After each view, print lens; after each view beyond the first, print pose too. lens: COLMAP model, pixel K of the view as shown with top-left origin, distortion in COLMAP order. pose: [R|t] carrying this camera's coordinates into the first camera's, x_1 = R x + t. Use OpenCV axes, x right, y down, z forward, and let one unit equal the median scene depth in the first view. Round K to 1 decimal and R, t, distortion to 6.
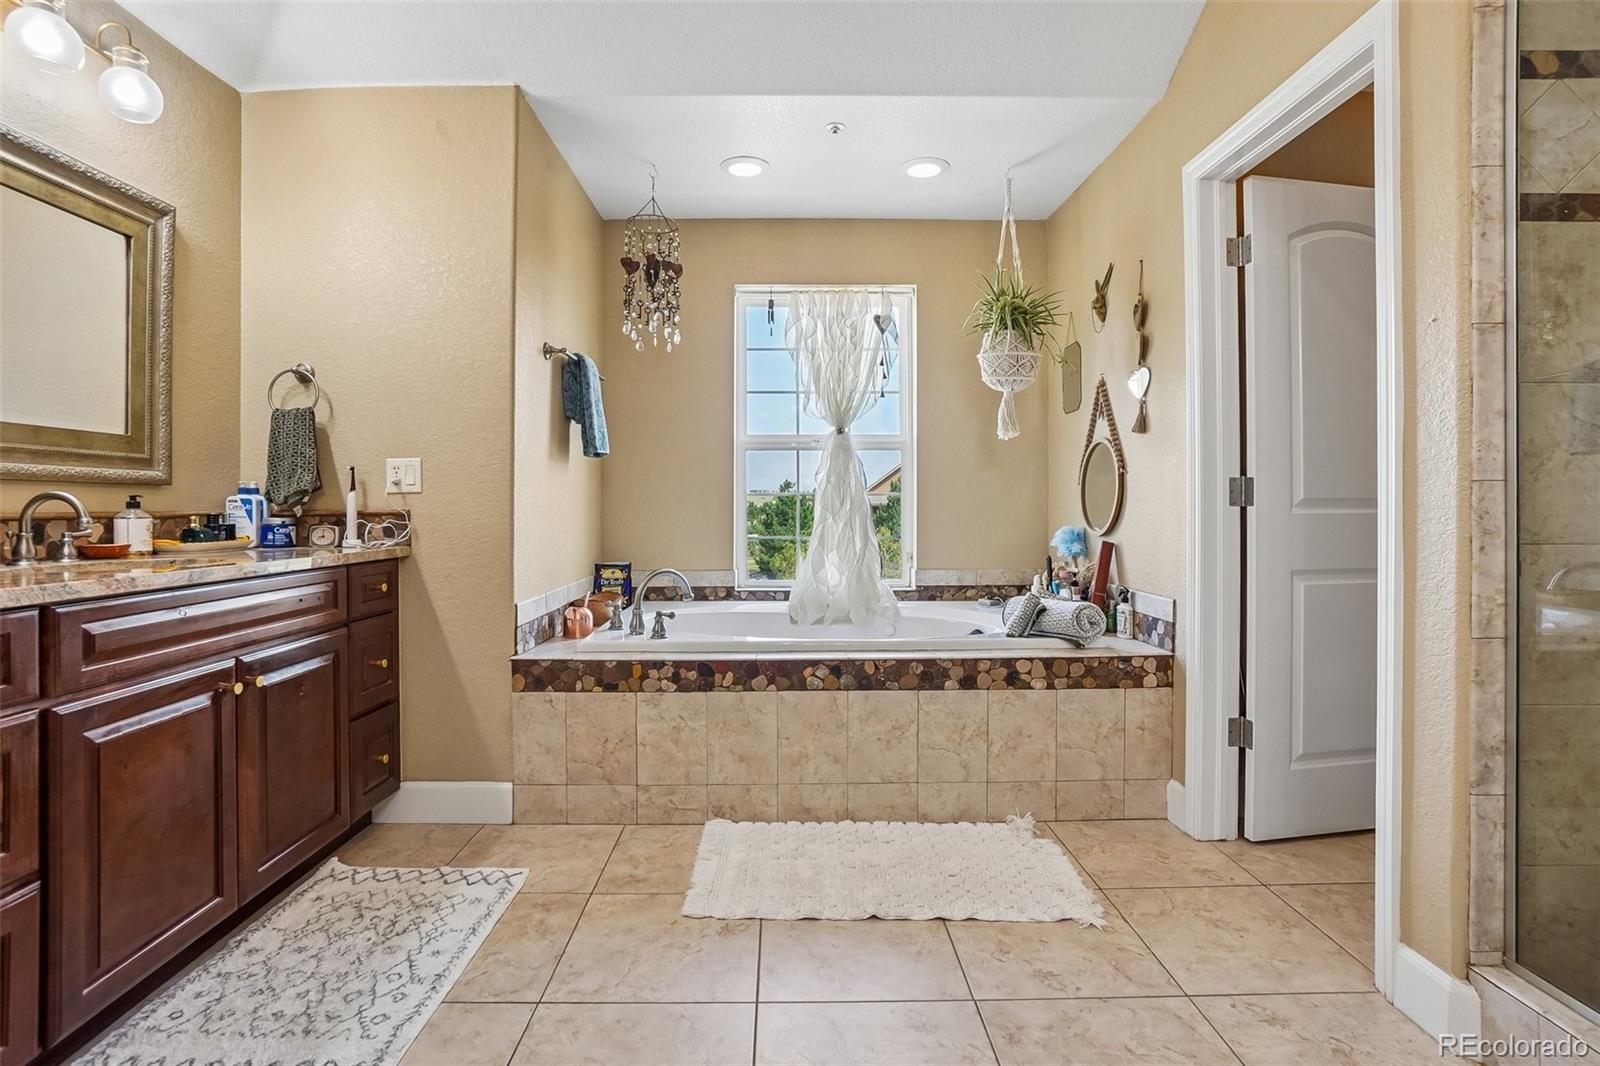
lens RADIAL K [[761.2, 0, 788.1], [0, 761.2, 510.5], [0, 0, 1]] dist [-0.002115, 0.000180]
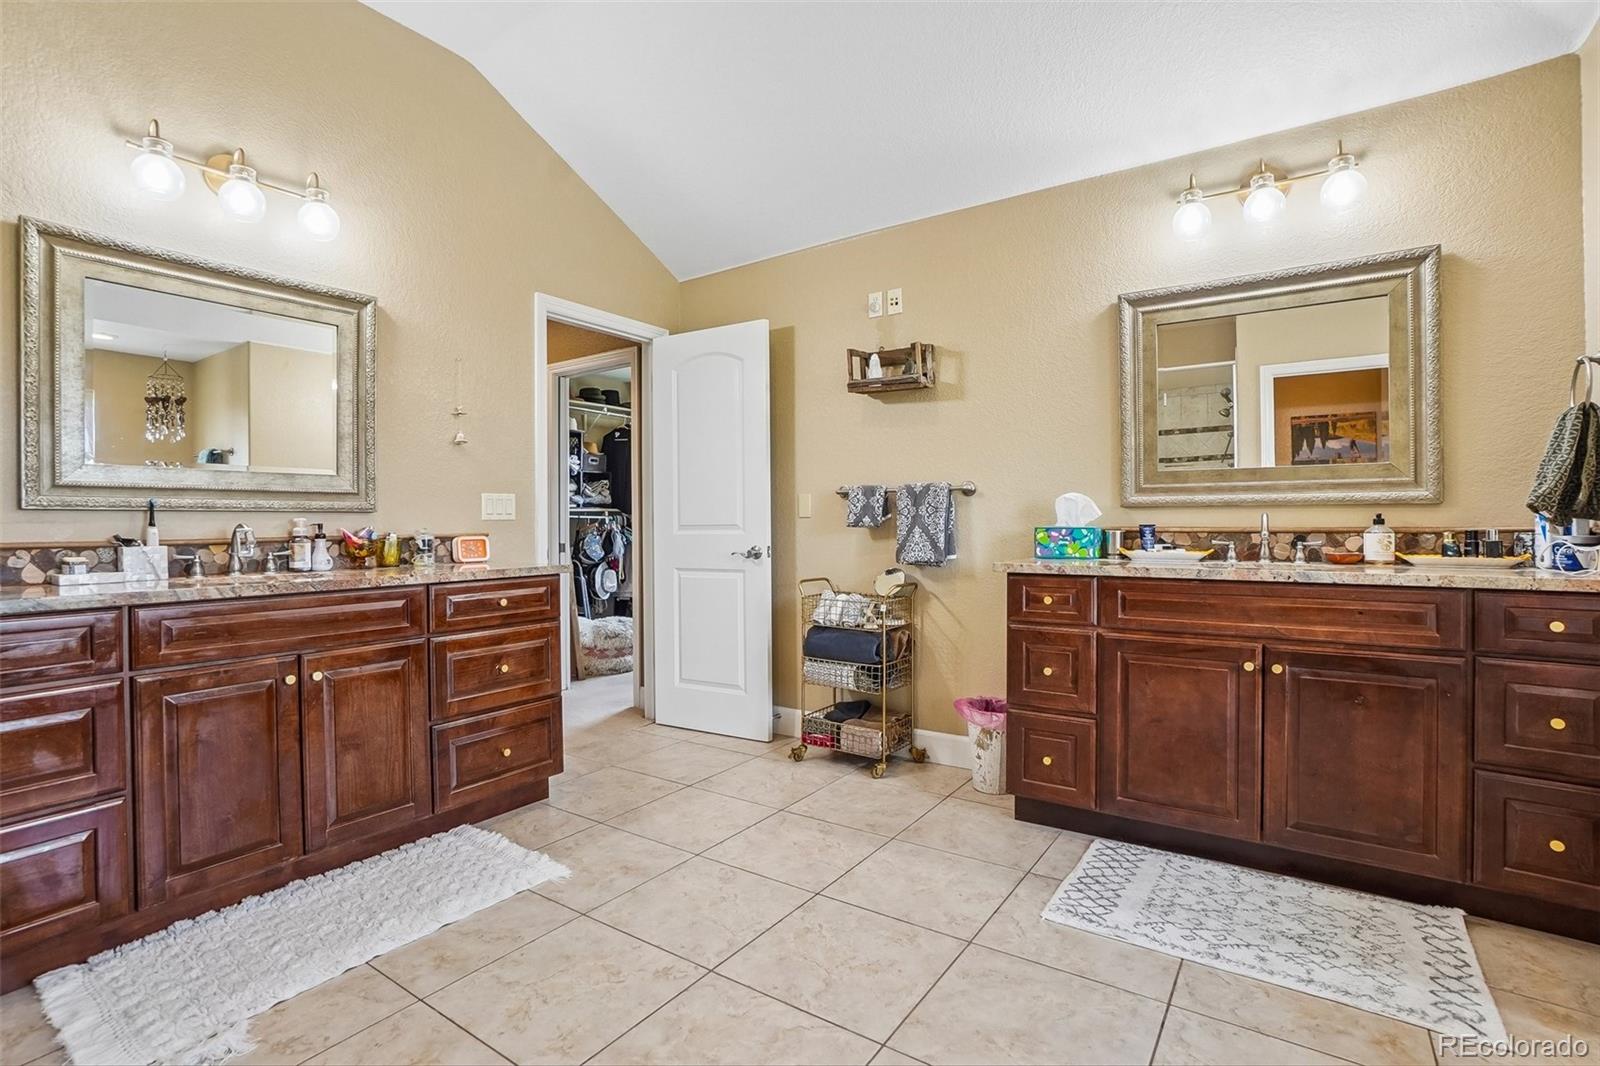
lens RADIAL K [[761.2, 0, 797.1], [0, 761.2, 528.8], [0, 0, 1]] dist [-0.002115, 0.000180]
pose [[-0.567902, 0.009172, -0.823045, 0.660392], [0.003659, 0.999956, 0.008619, -0.010180], [0.823088, 0.001883, -0.567910, 0.955115]]
